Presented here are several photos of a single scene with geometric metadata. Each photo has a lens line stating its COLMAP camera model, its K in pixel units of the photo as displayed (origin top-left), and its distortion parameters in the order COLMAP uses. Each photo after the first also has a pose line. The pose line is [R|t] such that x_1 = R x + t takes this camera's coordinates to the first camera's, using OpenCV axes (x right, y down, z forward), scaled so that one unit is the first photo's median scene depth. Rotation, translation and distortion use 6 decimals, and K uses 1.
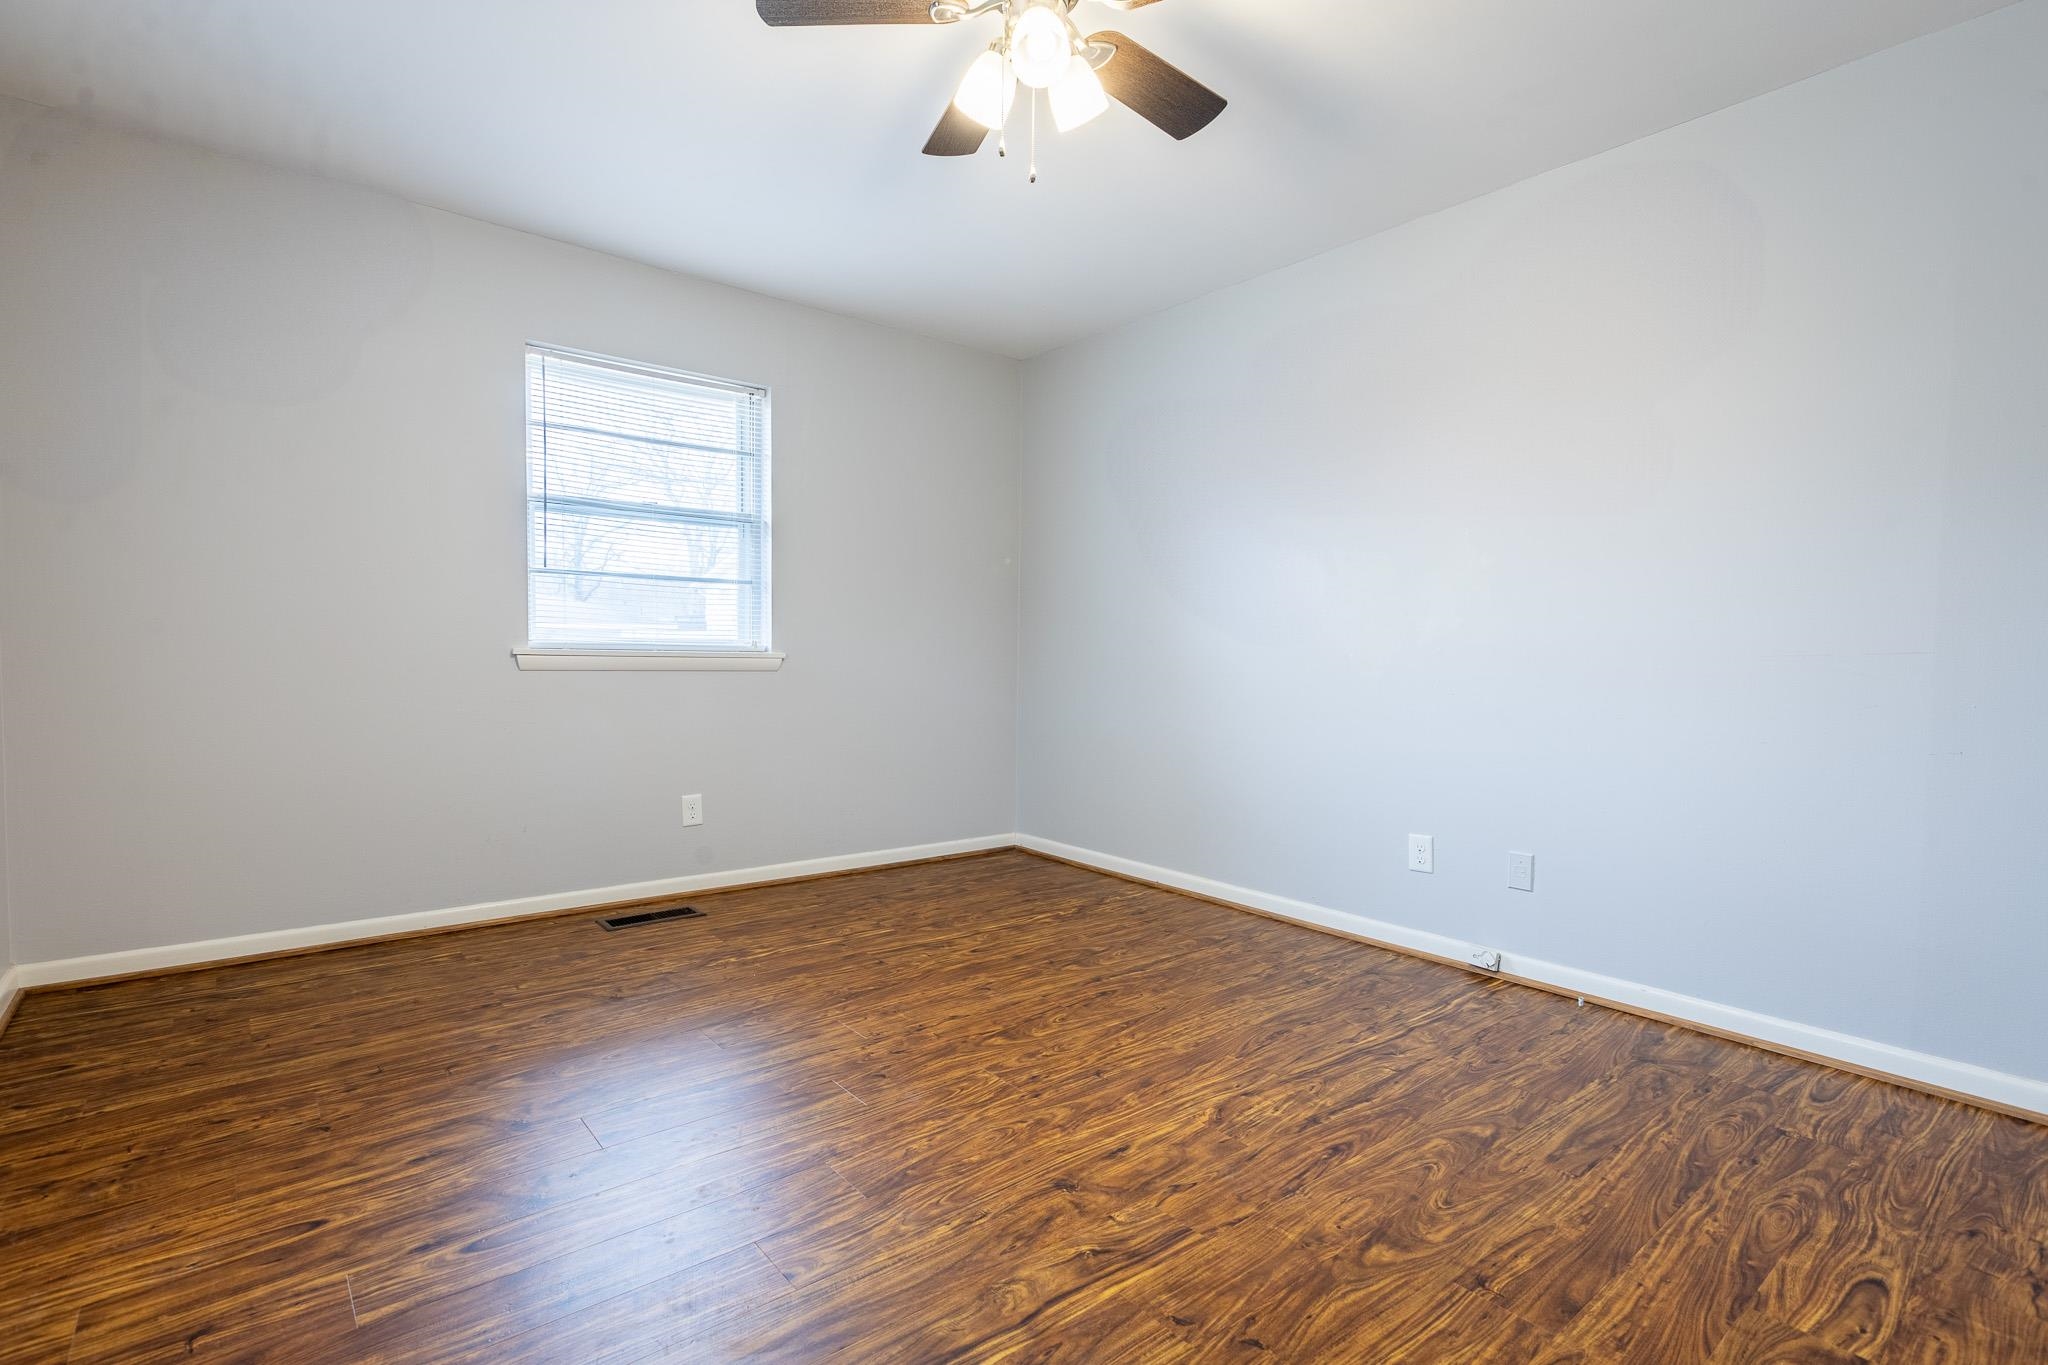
lens RADIAL K [[970.4, 0, 960.4], [0, 970.4, 650.6], [0, 0, 1]] dist [0.001000, 0.000421]
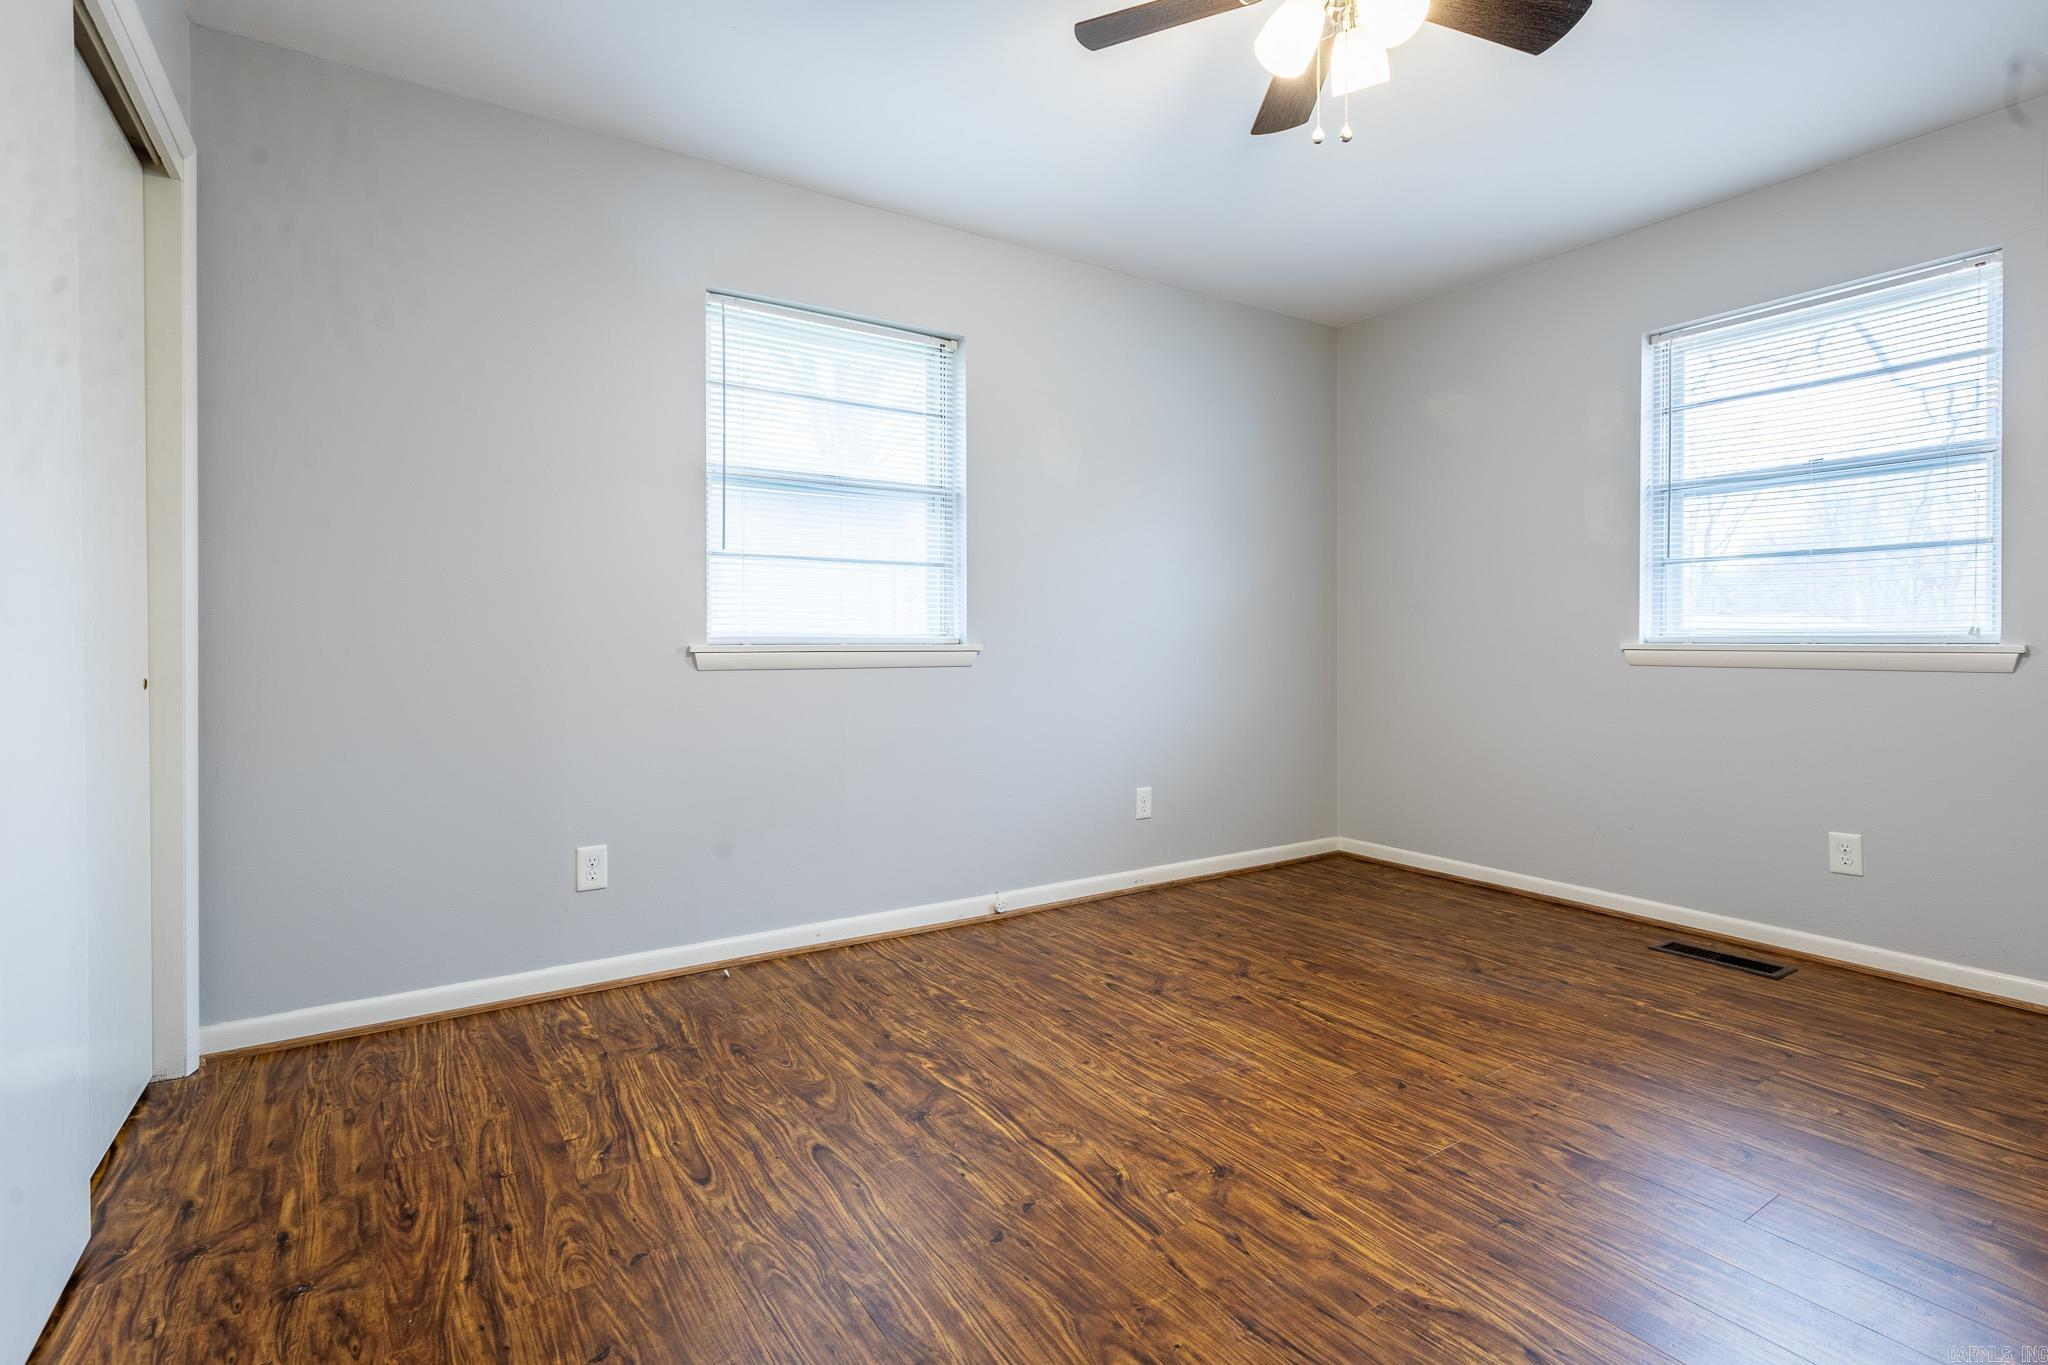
lens RADIAL K [[974.4, 0, 1028.5], [0, 974.4, 671.6], [0, 0, 1]] dist [0.000871, -0.000662]
pose [[-0.085746, 0.015019, -0.996204, 0.907444], [0.003446, 0.999885, 0.014778, 0.008976], [0.996311, -0.002166, -0.085788, 0.709495]]
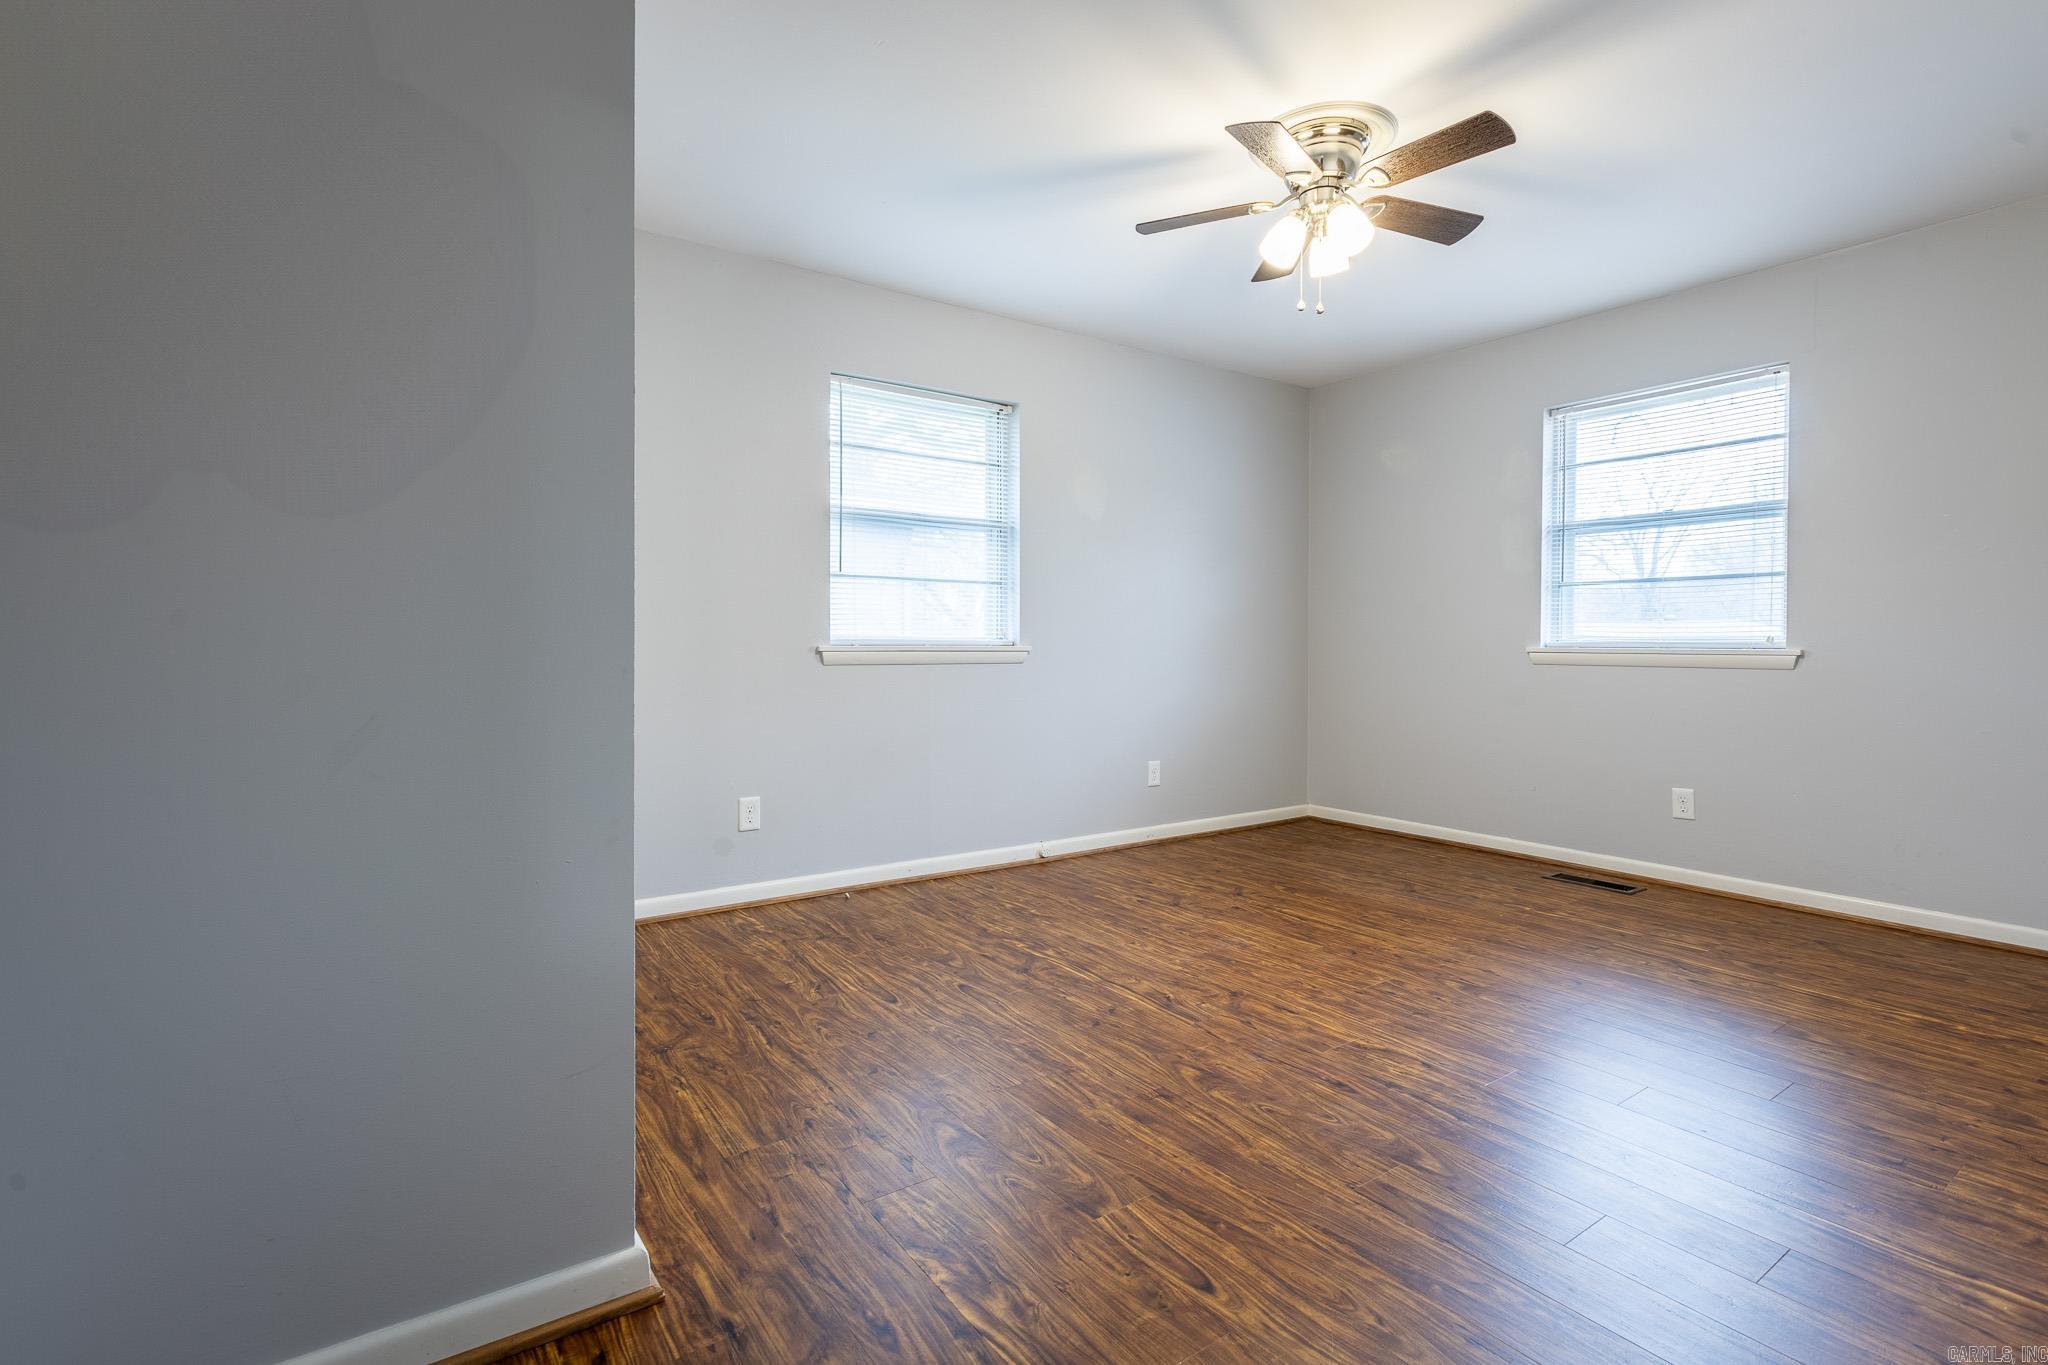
lens RADIAL K [[966.0, 0, 1022.8], [0, 966.0, 677.4], [0, 0, 1]] dist [0.000740, 0.000394]
pose [[-0.061790, 0.018790, -0.997912, 1.321152], [-0.000354, 0.999822, 0.018848, 0.014908], [0.998089, 0.001518, -0.061772, 0.605796]]
